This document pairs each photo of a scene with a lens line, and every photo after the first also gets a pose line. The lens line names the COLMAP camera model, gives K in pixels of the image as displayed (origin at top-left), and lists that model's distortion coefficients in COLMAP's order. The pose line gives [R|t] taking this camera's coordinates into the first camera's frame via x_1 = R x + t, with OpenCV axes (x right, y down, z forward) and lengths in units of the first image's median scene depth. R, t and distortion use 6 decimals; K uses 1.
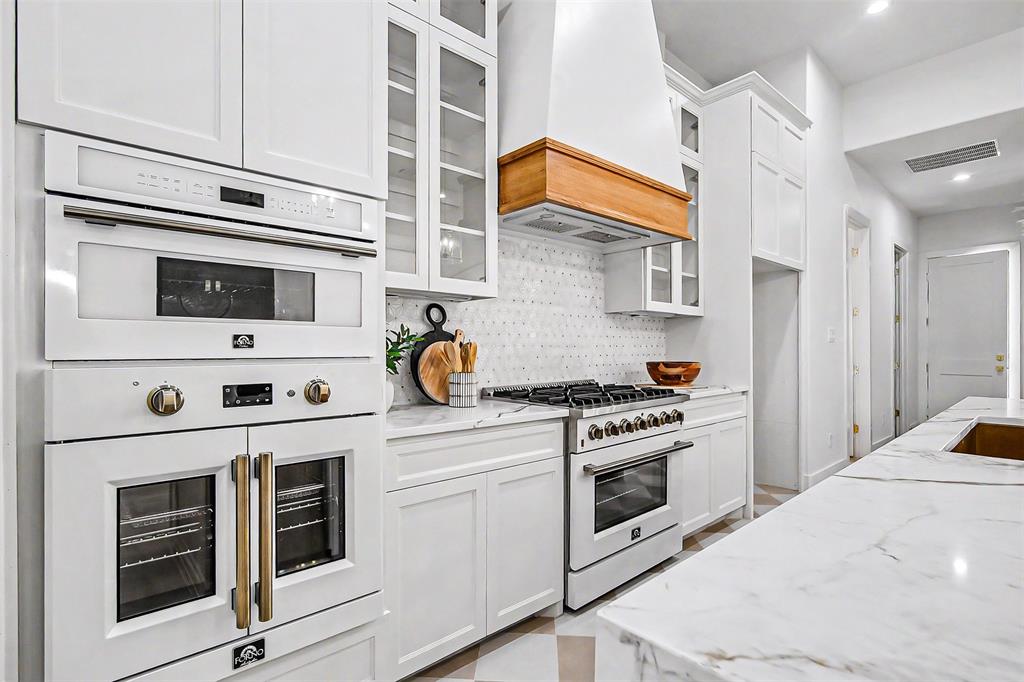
lens RADIAL K [[497.8, 0, 509.0], [0, 497.8, 346.2], [0, 0, 1]] dist [-0.000007, -0.000075]
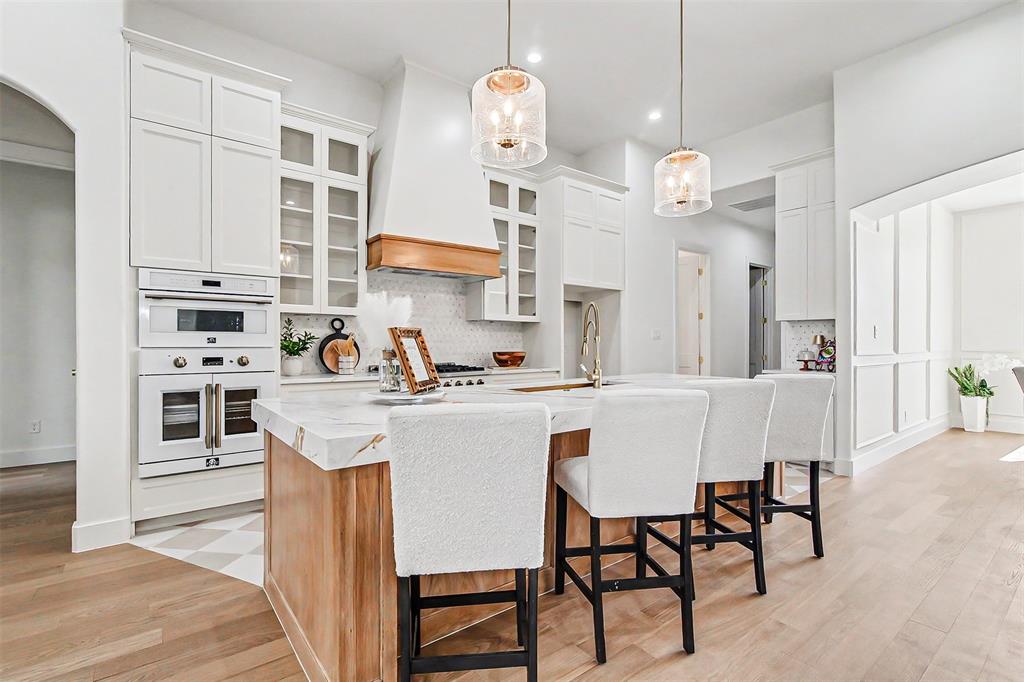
lens RADIAL K [[478.6, 0, 512.0], [0, 478.6, 341.0], [0, 0, 1]] dist [-0.000803, 0.000475]
pose [[0.997764, 0.002752, -0.066778, 0.998356], [-0.002649, 0.999995, 0.001639, -0.012868], [0.066782, -0.001458, 0.997767, -1.148230]]
